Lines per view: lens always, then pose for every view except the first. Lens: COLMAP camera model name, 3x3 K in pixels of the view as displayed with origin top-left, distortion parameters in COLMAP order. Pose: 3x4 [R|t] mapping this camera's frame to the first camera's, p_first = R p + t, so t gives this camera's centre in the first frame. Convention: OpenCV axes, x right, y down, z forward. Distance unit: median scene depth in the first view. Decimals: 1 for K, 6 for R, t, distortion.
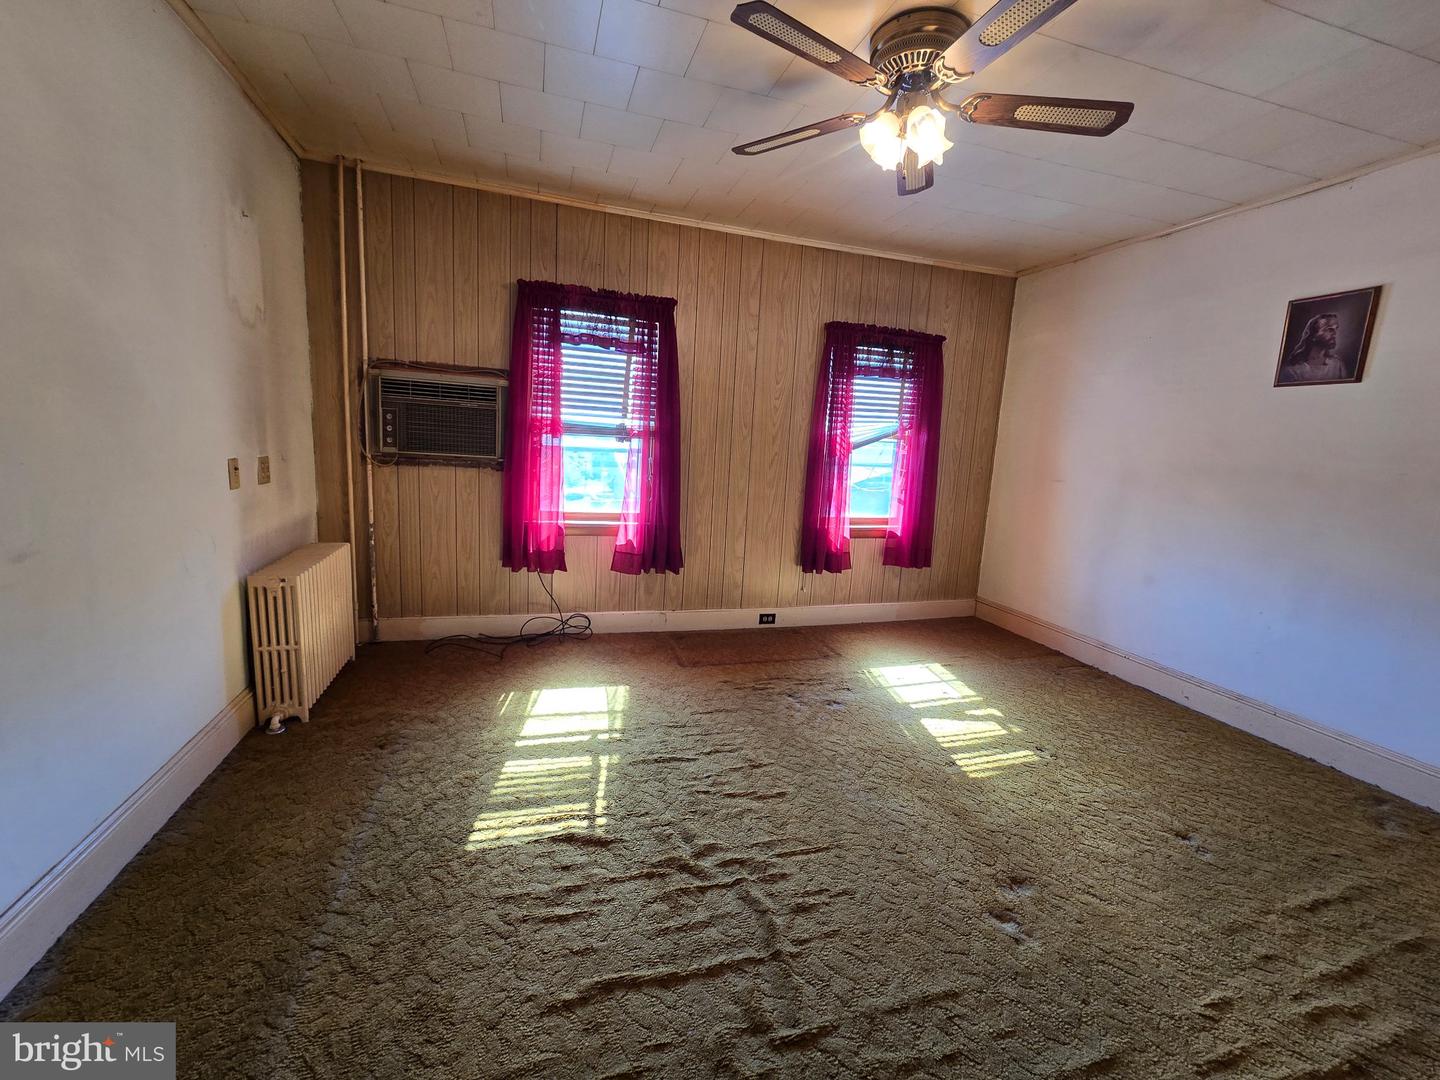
lens RADIAL K [[592.2, 0, 715.4], [0, 592.2, 536.3], [0, 0, 1]] dist [-0.000595, -0.000131]
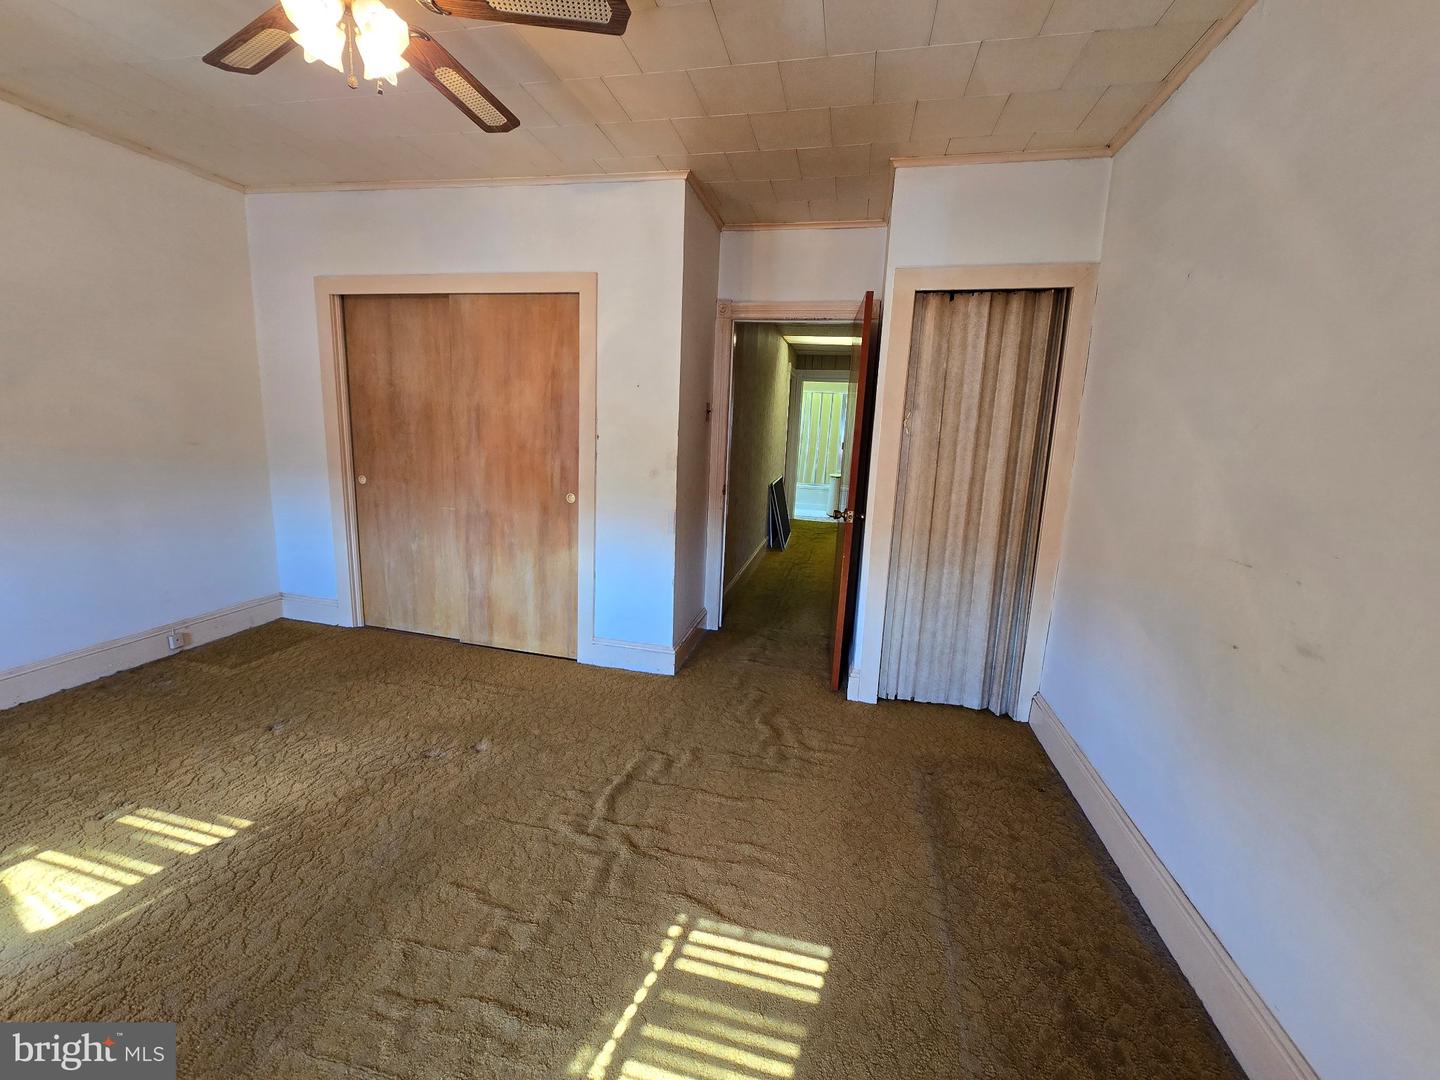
lens RADIAL K [[592.2, 0, 714.7], [0, 592.2, 535.3], [0, 0, 1]] dist [-0.000595, -0.000131]
pose [[-0.861877, -0.179615, 0.474242, -0.461143], [-0.006874, 0.939226, 0.343230, -0.266650], [-0.507070, 0.292562, -0.810732, 1.285424]]
